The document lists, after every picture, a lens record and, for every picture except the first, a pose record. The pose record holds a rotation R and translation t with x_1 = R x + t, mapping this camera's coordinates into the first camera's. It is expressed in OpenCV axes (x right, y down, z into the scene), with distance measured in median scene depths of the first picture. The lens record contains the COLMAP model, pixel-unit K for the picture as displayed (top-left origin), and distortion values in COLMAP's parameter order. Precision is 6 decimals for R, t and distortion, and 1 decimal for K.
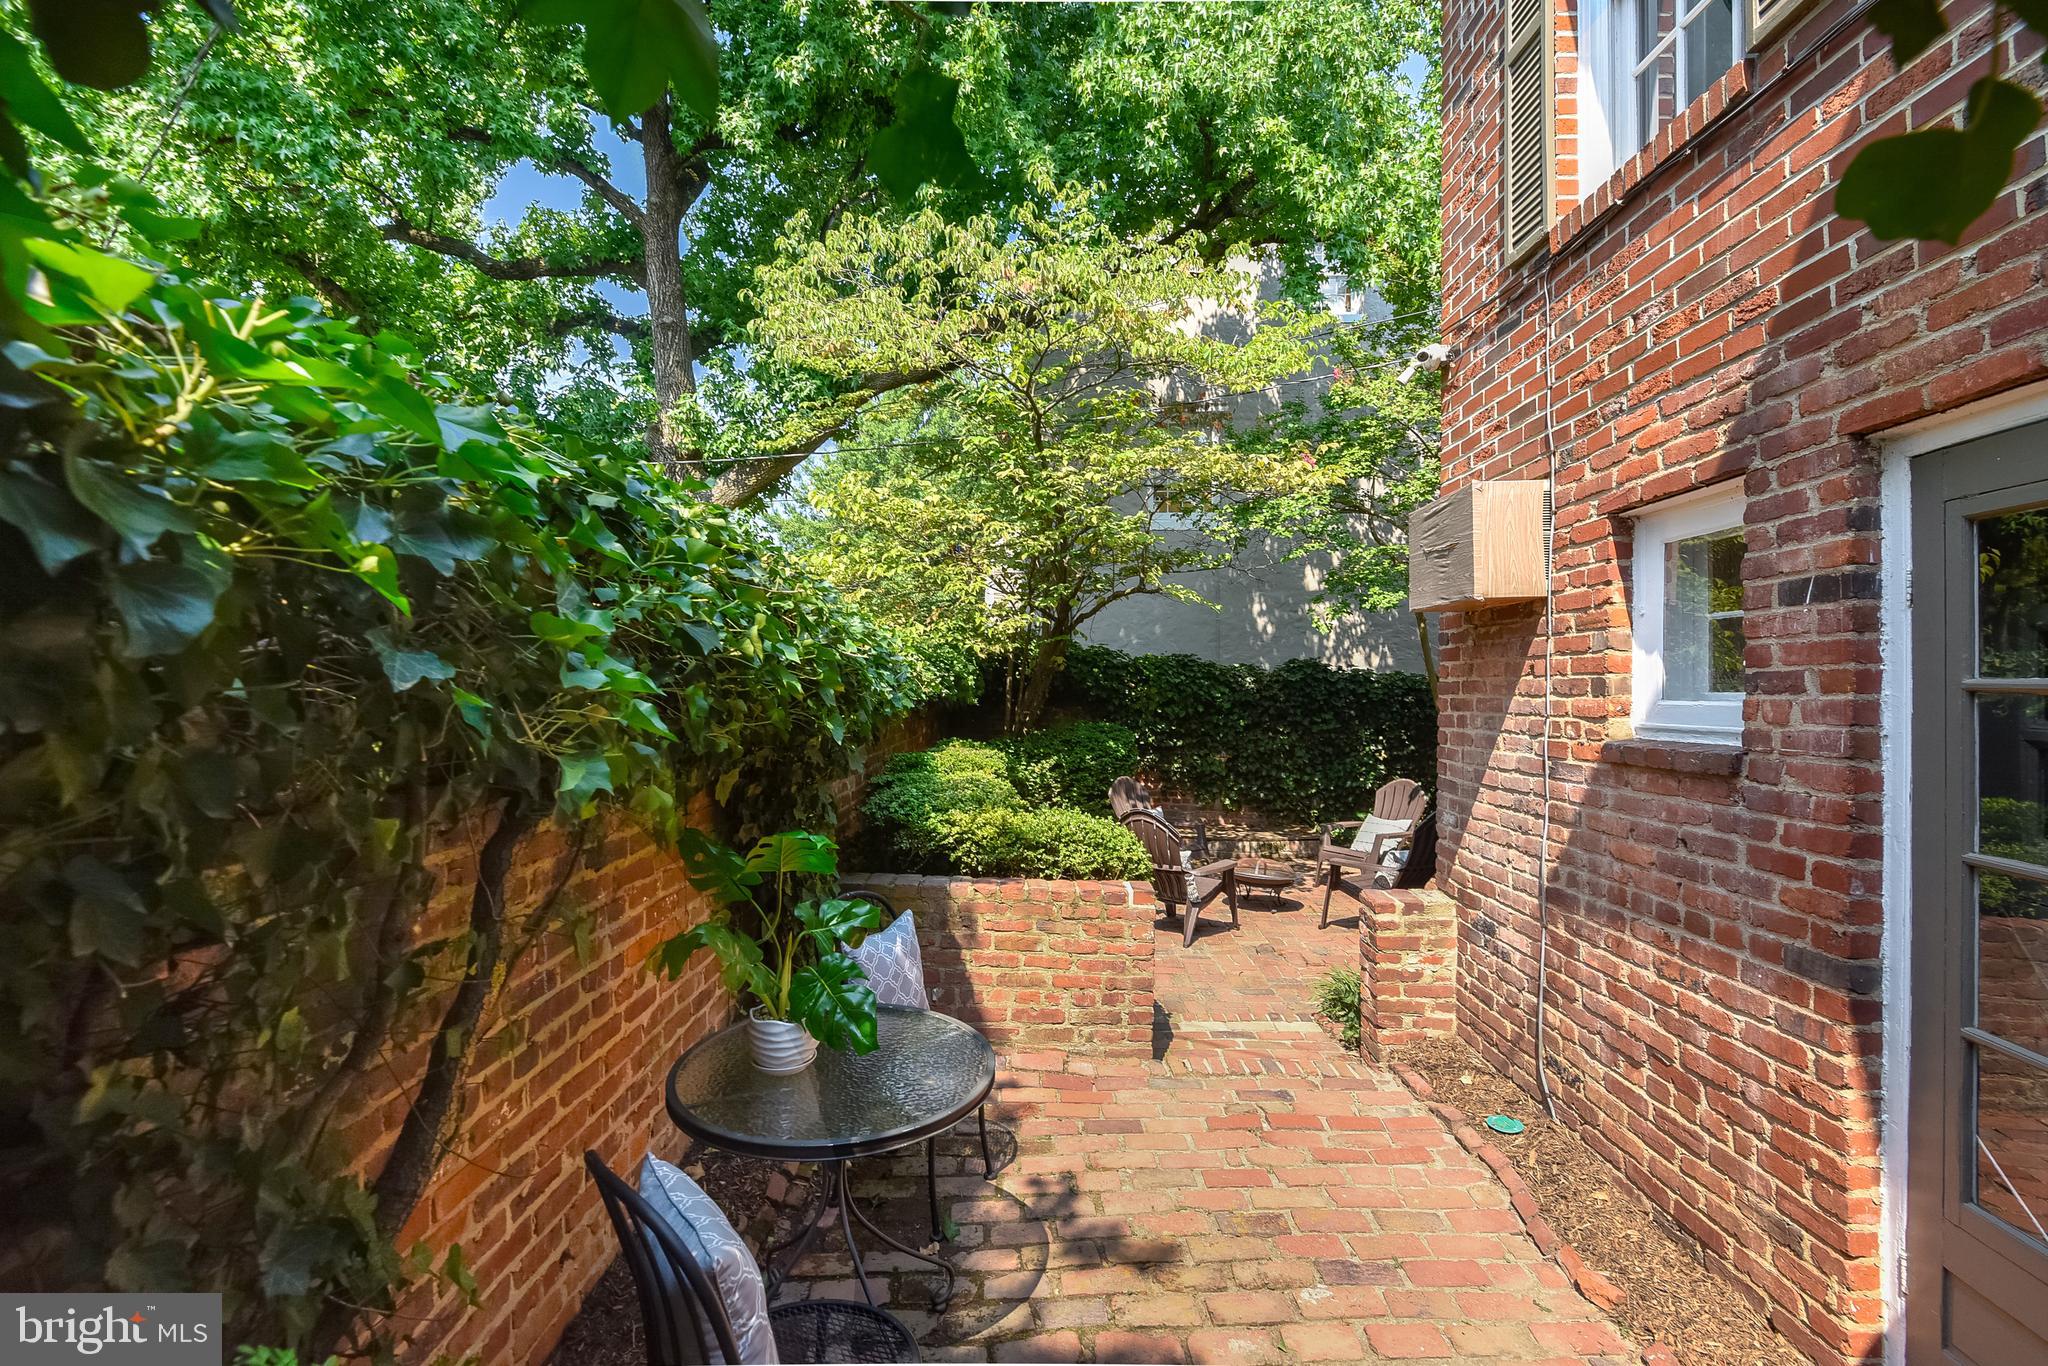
lens RADIAL K [[934.2, 0, 1020.9], [0, 934.2, 665.5], [0, 0, 1]] dist [0.040855, -0.000217]
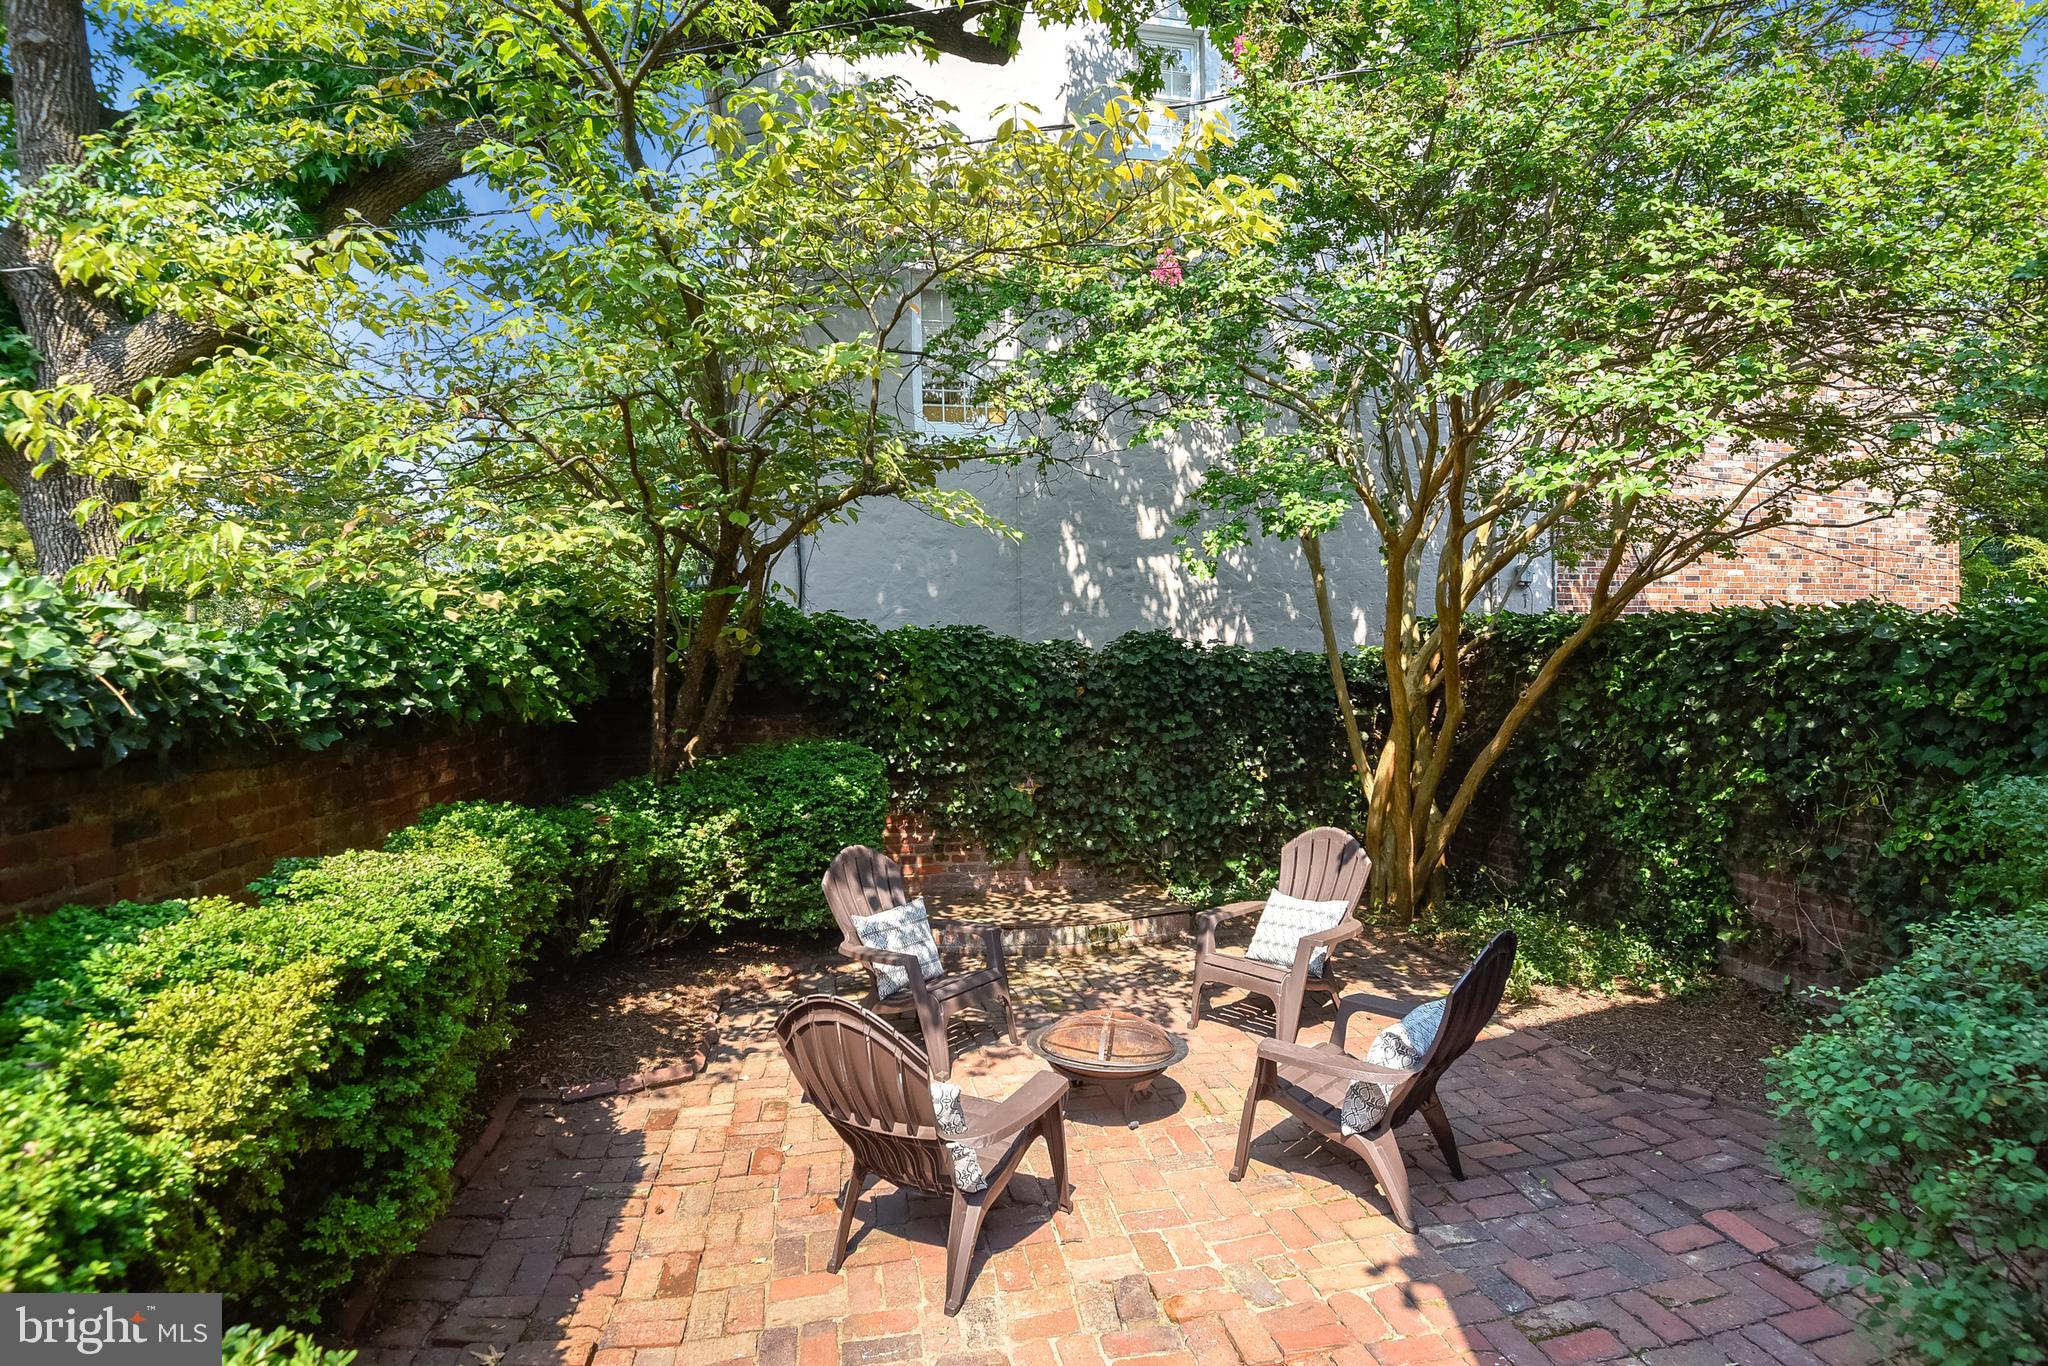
lens RADIAL K [[1002.6, 0, 1016.2], [0, 1002.6, 678.8], [0, 0, 1]] dist [-0.014892, -0.006047]
pose [[0.979303, -0.020499, 0.201361, 0.072614], [0.015878, 0.999573, 0.024536, 0.007529], [-0.201778, -0.020831, 0.979210, 0.343063]]
